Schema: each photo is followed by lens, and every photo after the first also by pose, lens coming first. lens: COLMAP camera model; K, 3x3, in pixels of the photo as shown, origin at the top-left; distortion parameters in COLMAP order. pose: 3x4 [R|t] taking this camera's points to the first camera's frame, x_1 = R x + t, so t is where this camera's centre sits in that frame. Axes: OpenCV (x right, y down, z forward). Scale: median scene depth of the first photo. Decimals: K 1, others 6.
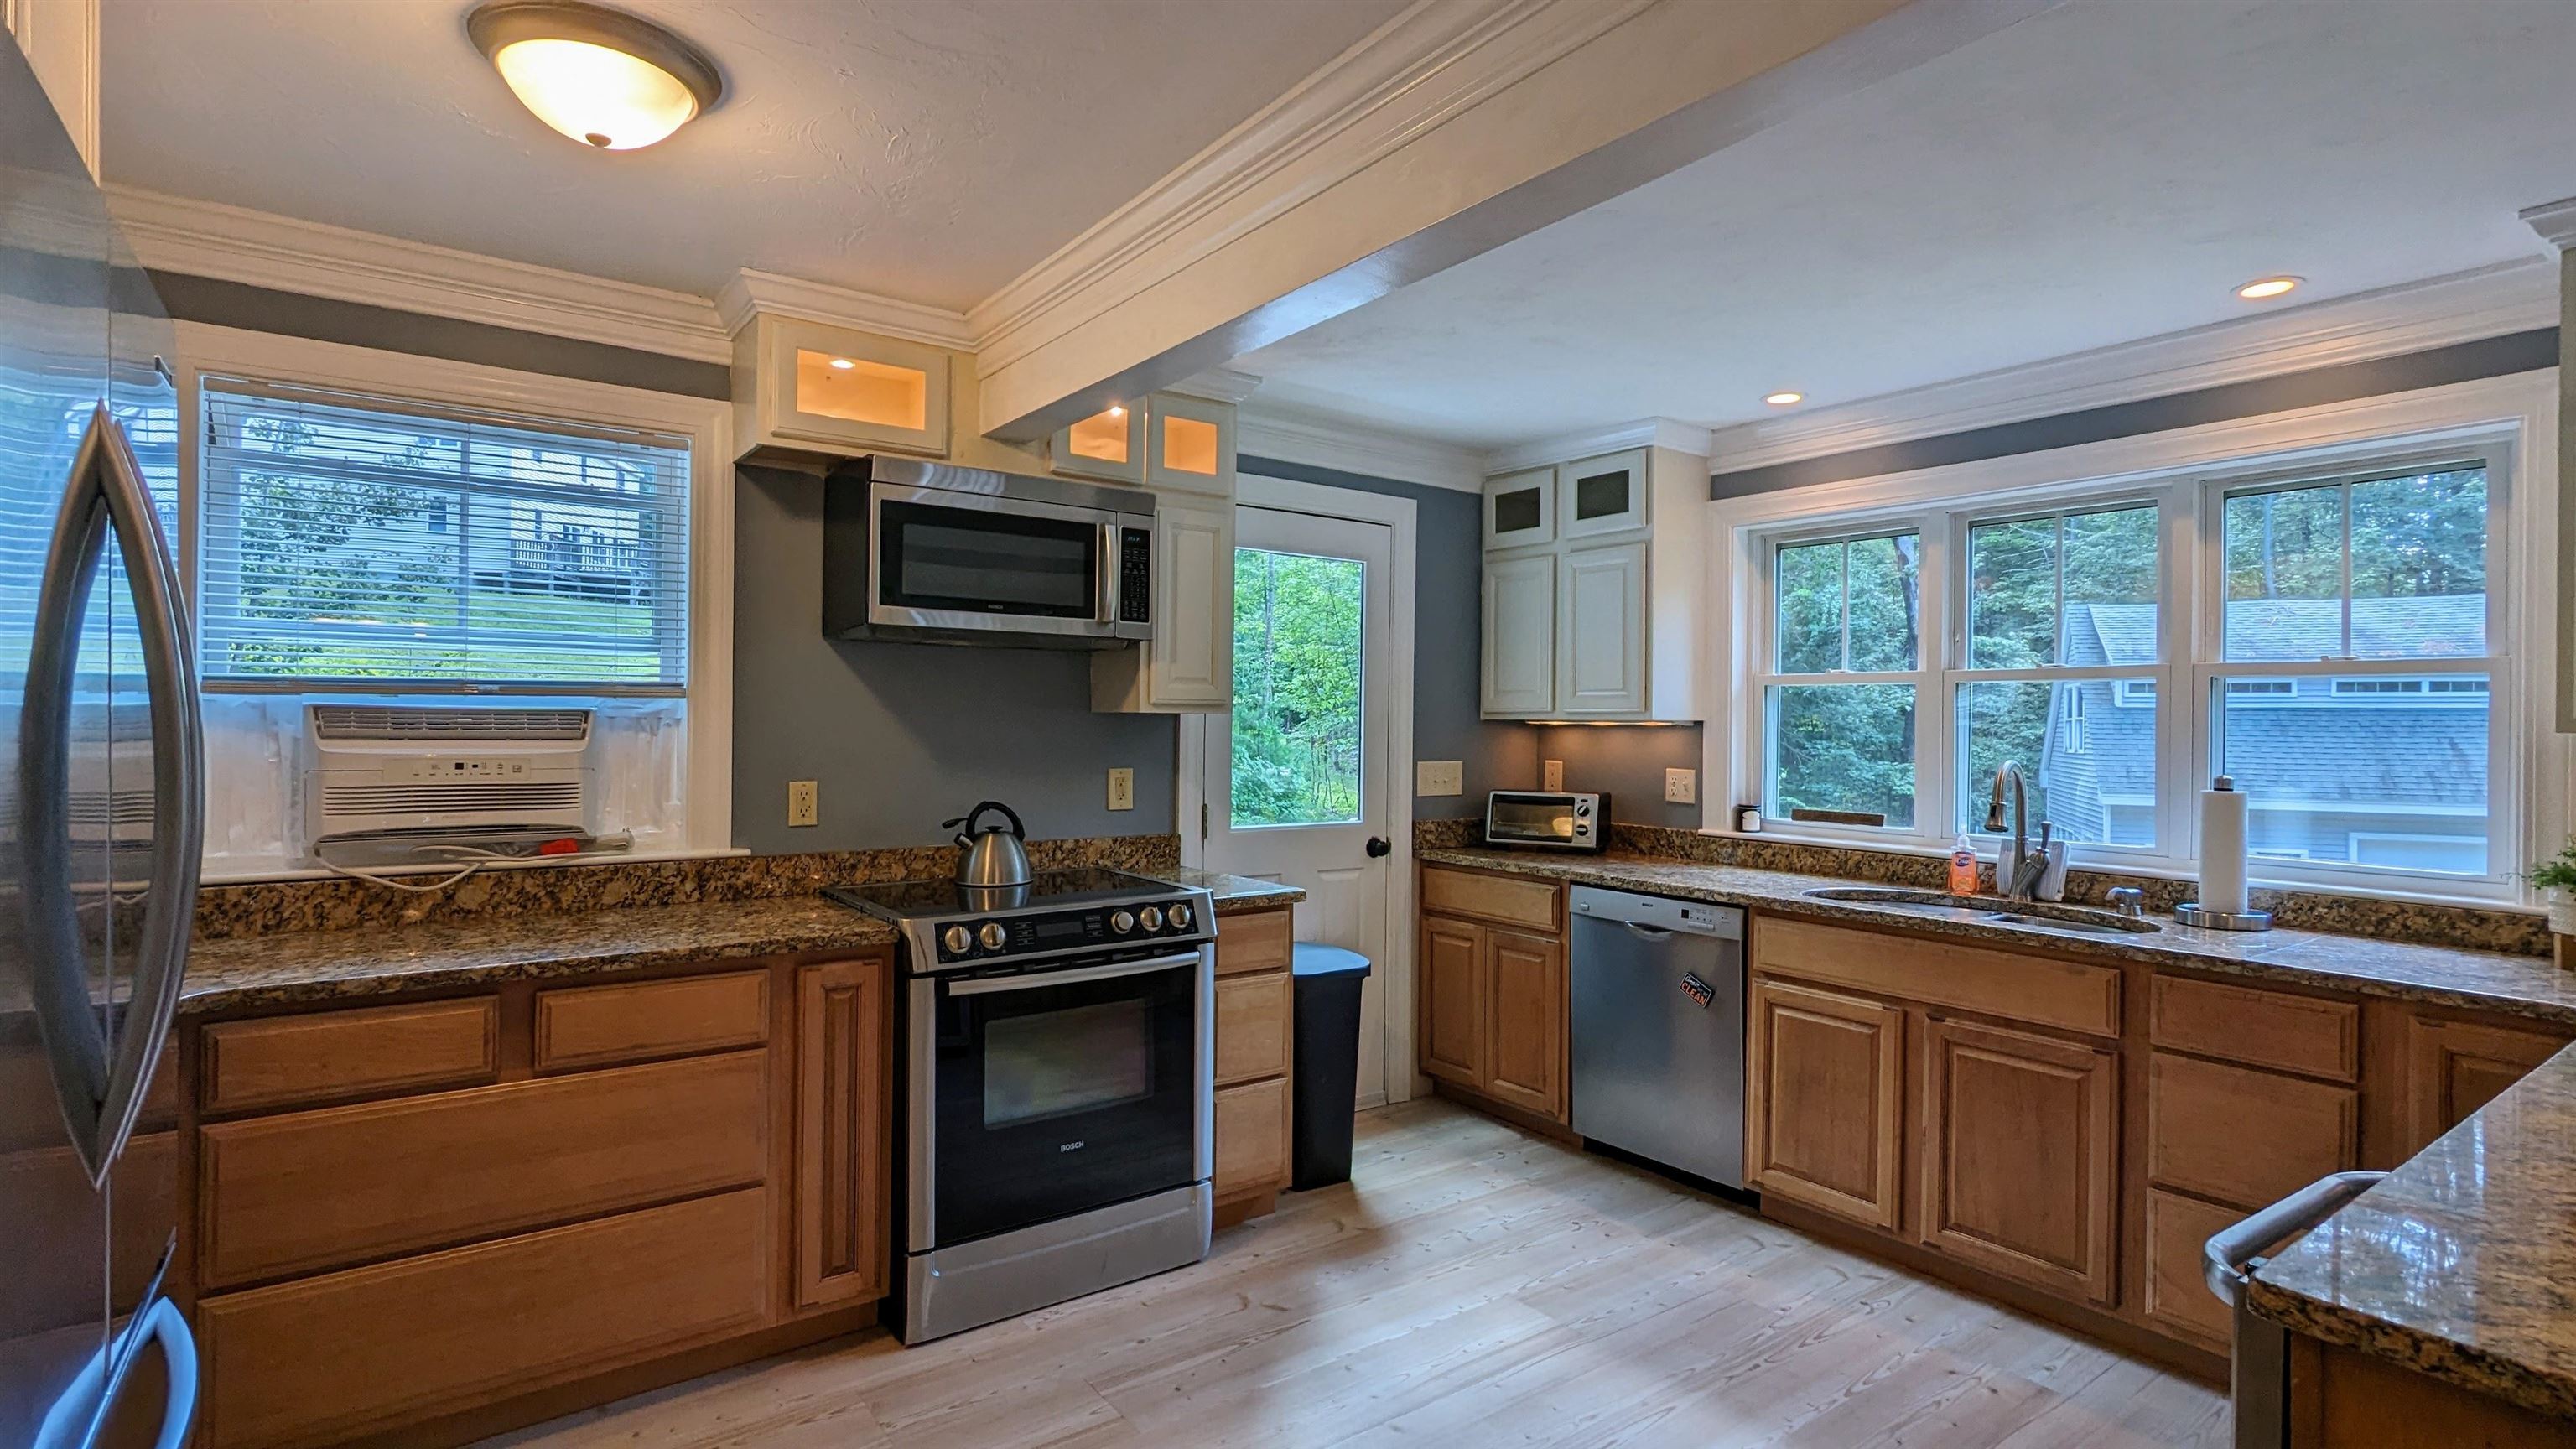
lens RADIAL K [[1215.5, 0, 1293.4], [0, 1215.5, 727.7], [0, 0, 1]] dist [-0.001716, -0.000972]
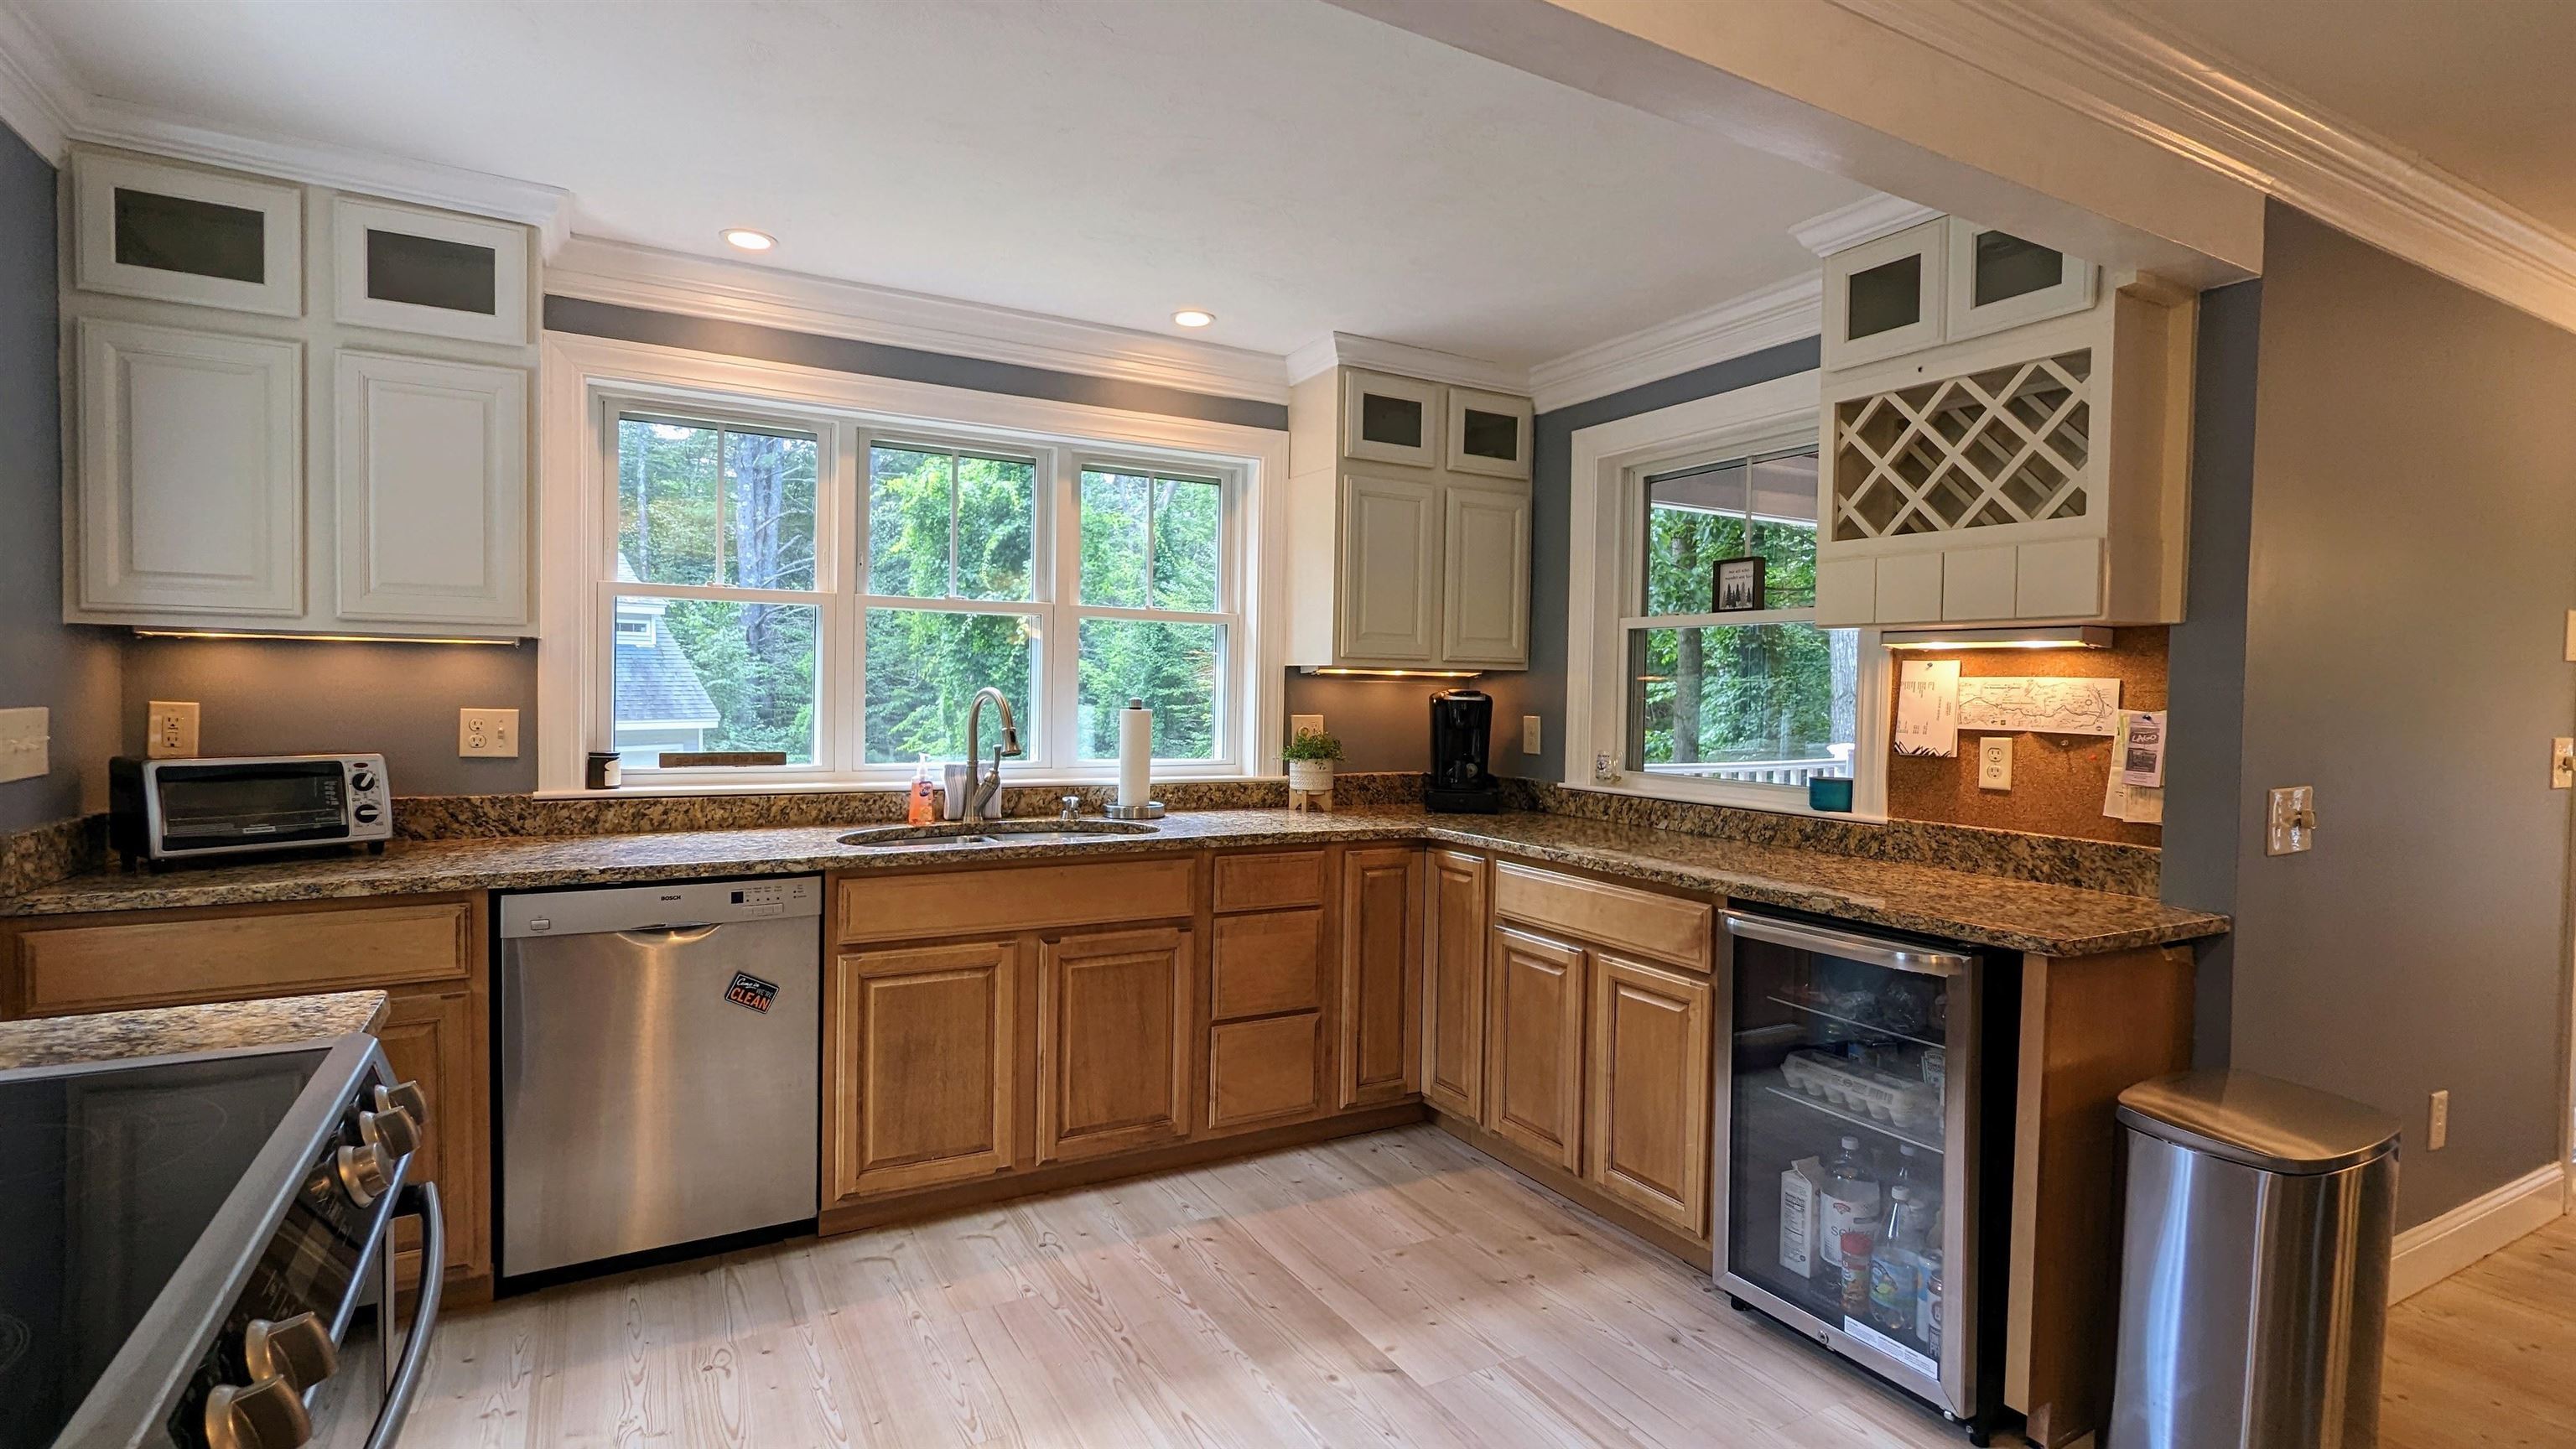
lens RADIAL K [[1215.5, 0, 1294.4], [0, 1215.5, 722.4], [0, 0, 1]] dist [-0.001716, -0.000972]
pose [[0.119382, -0.040820, 0.992009, -0.428108], [-0.014117, 0.998984, 0.042806, 0.008844], [-0.992748, -0.019115, 0.118685, 0.645558]]
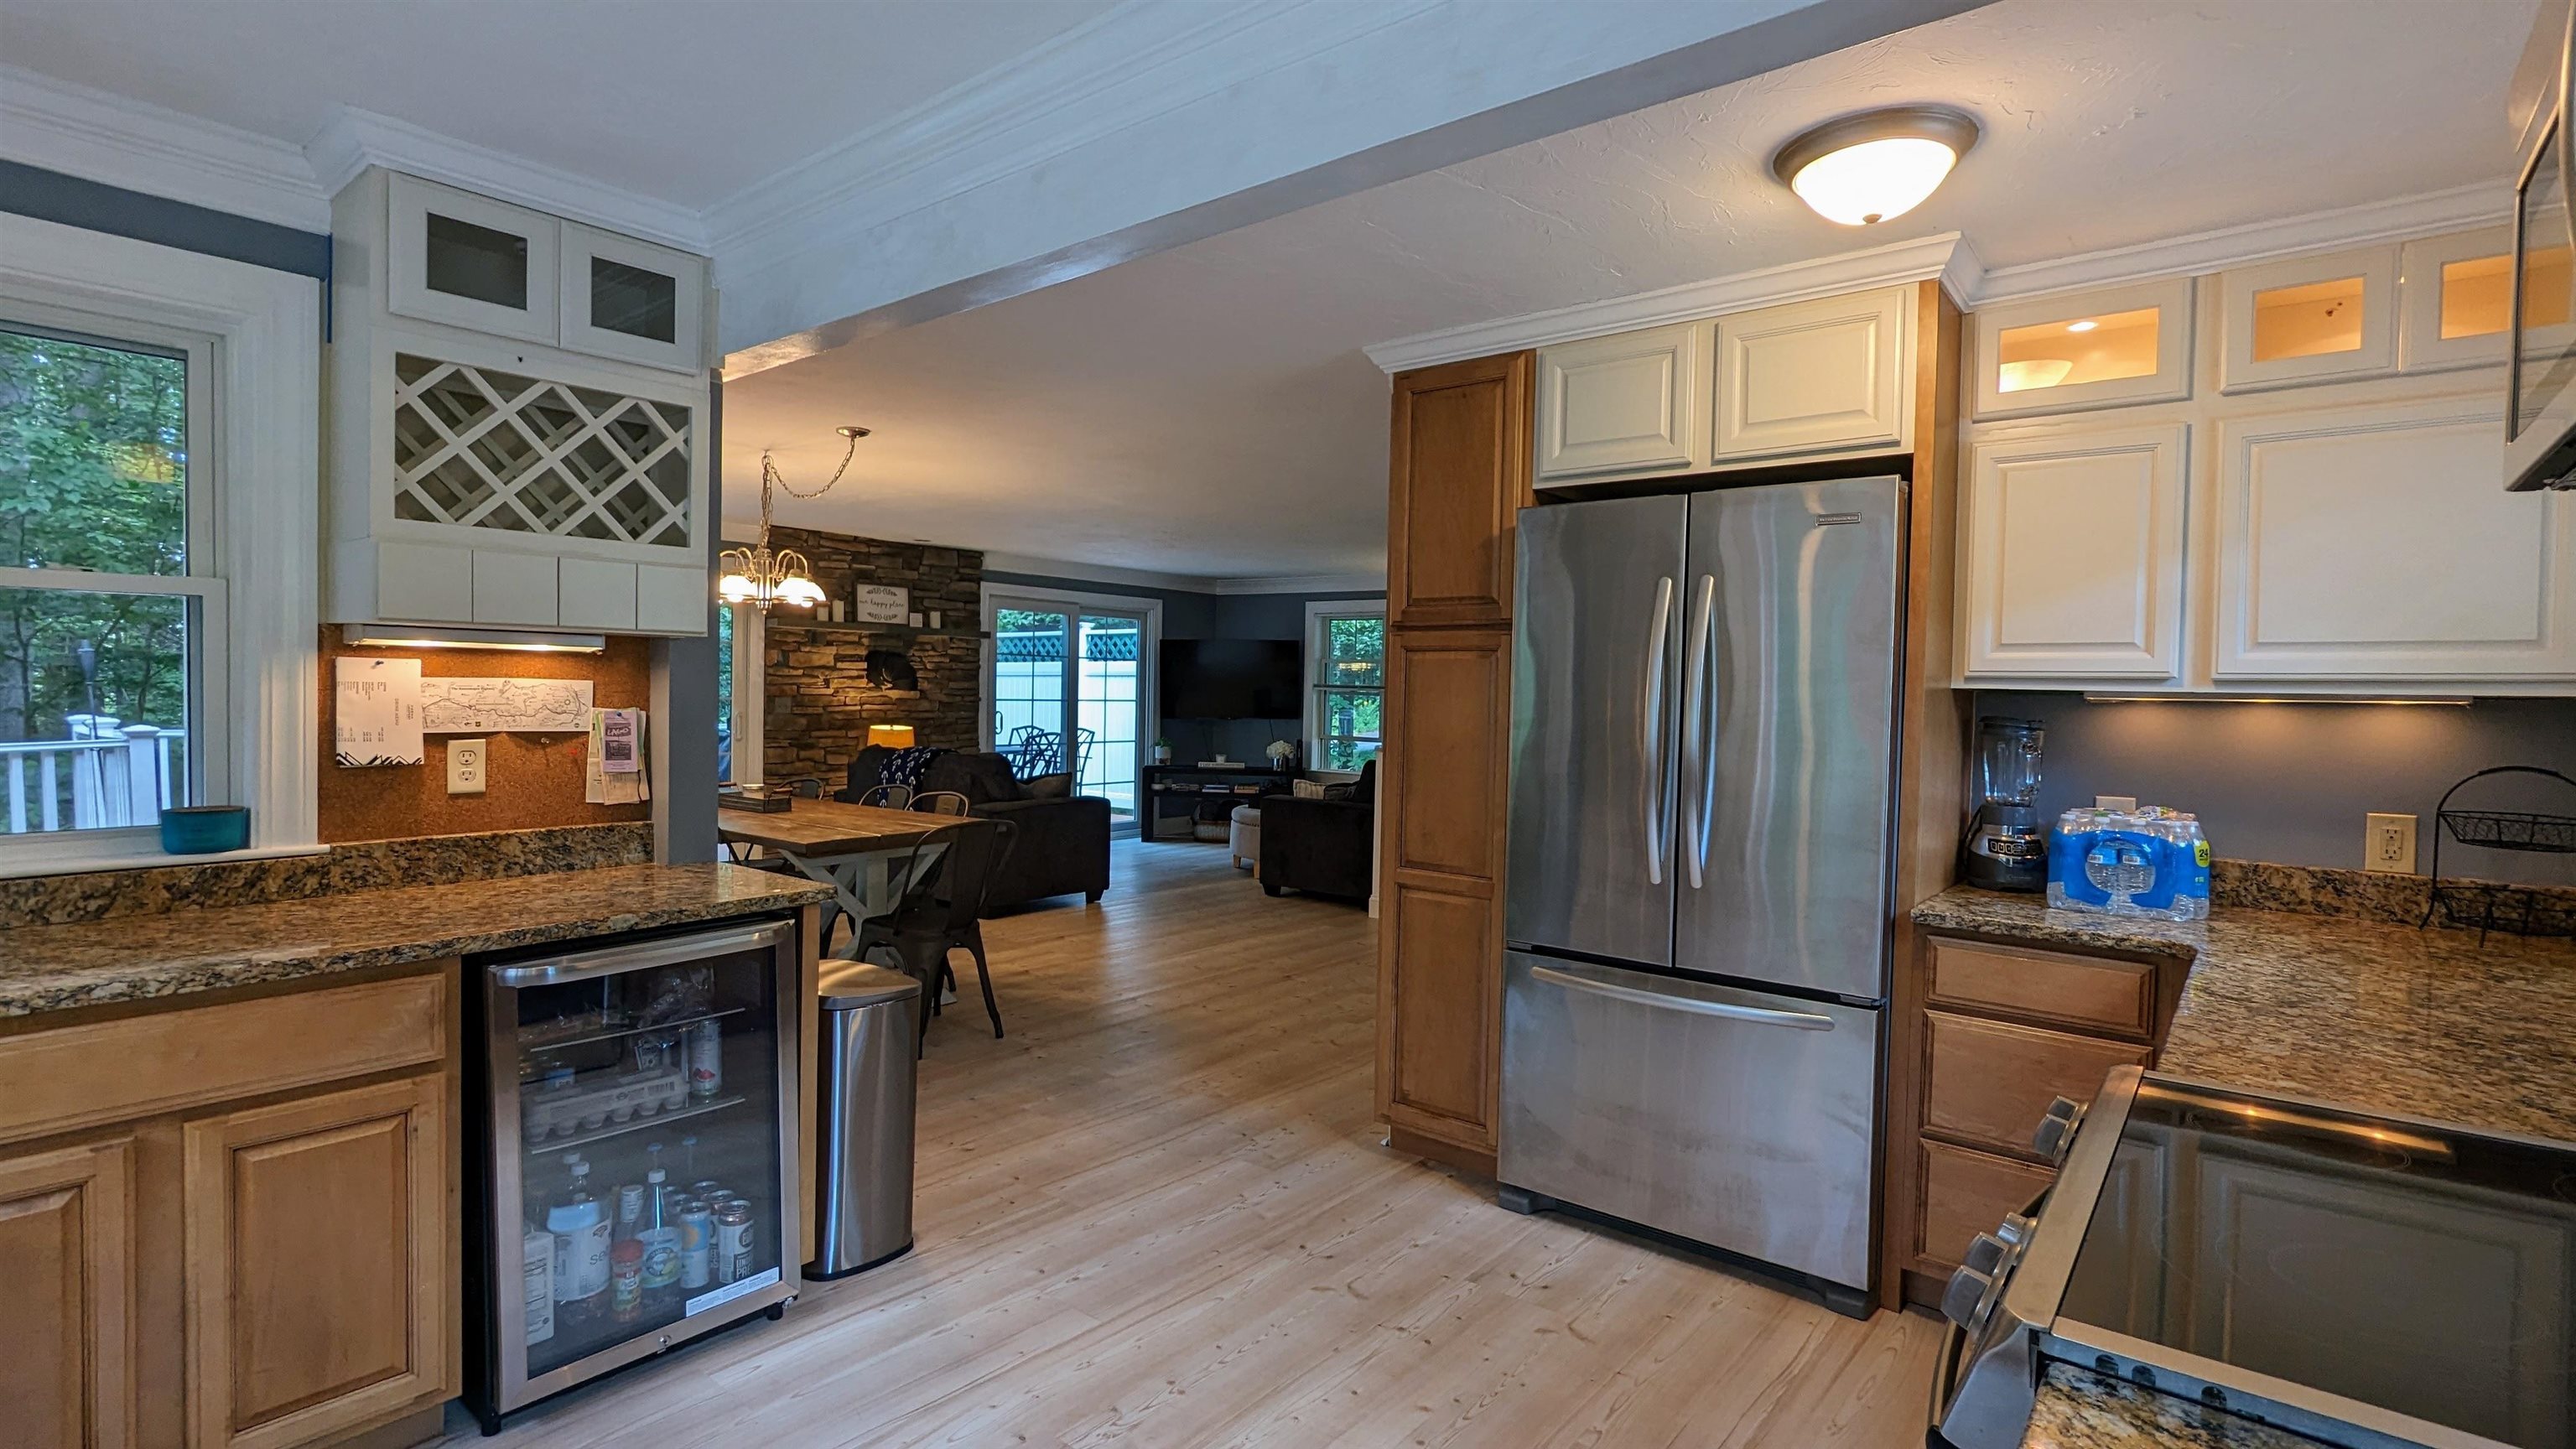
lens RADIAL K [[1215.5, 0, 1284.1], [0, 1215.5, 721.4], [0, 0, 1]] dist [-0.001716, -0.000972]
pose [[-0.967604, -0.022203, -0.251493, 0.176531], [-0.029624, 0.999229, 0.025760, -0.001986], [0.250727, 0.032376, -0.967516, 1.230421]]
